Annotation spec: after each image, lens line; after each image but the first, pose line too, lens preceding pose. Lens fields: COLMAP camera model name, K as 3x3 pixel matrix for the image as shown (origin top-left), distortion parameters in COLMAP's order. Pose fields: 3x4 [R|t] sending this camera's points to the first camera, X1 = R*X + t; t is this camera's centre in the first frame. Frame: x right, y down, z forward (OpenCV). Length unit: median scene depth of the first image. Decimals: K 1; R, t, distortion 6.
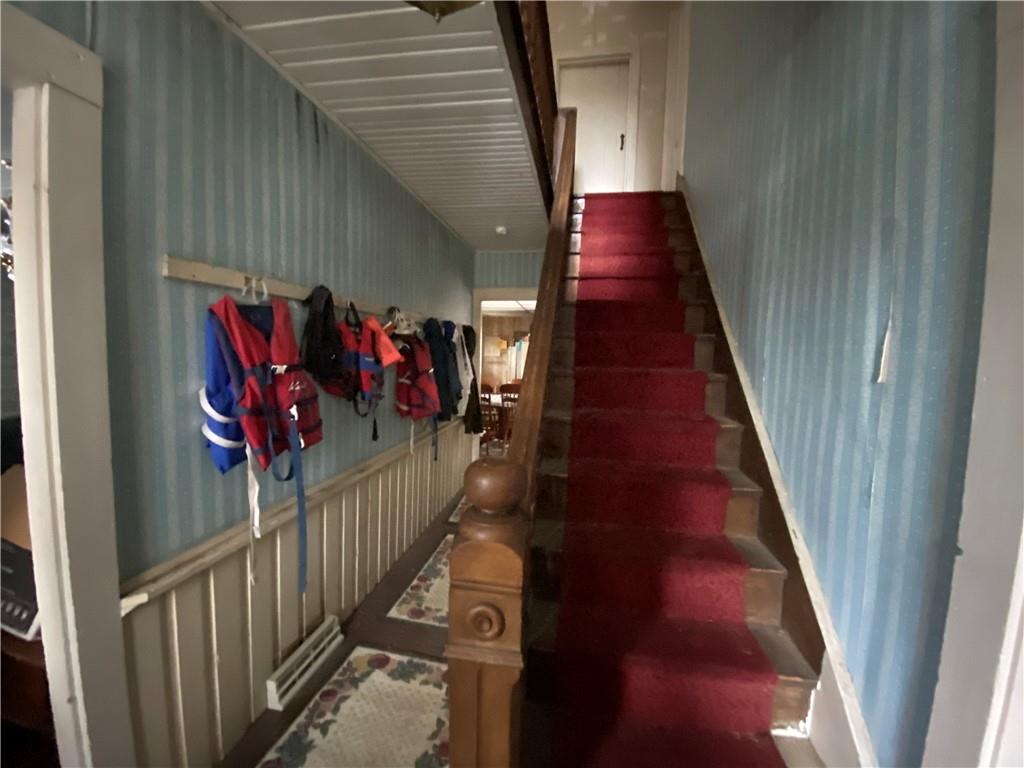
lens RADIAL K [[420.9, 0, 508.2], [0, 420.9, 386.1], [0, 0, 1]] dist [0.042423, -0.030611]
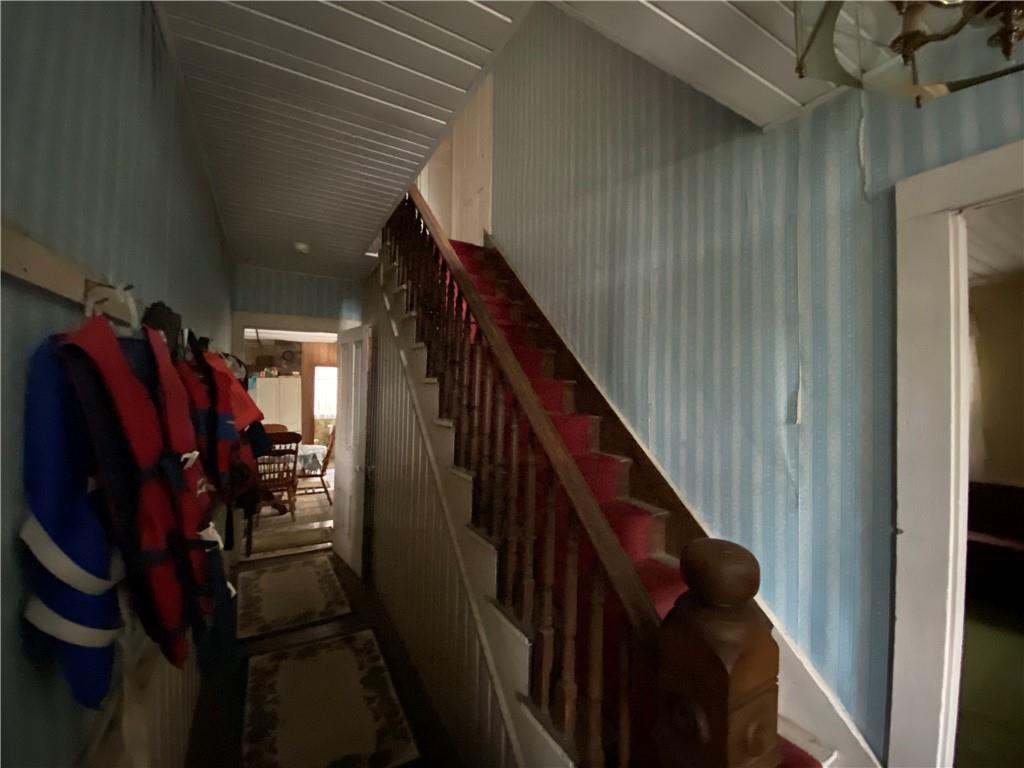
lens RADIAL K [[420.9, 0, 508.2], [0, 420.9, 386.1], [0, 0, 1]] dist [0.042423, -0.030611]
pose [[0.781888, -0.009832, 0.623342, -0.714814], [0.058423, 0.996631, -0.057564, -0.098058], [-0.620675, 0.081426, 0.779828, 0.414457]]
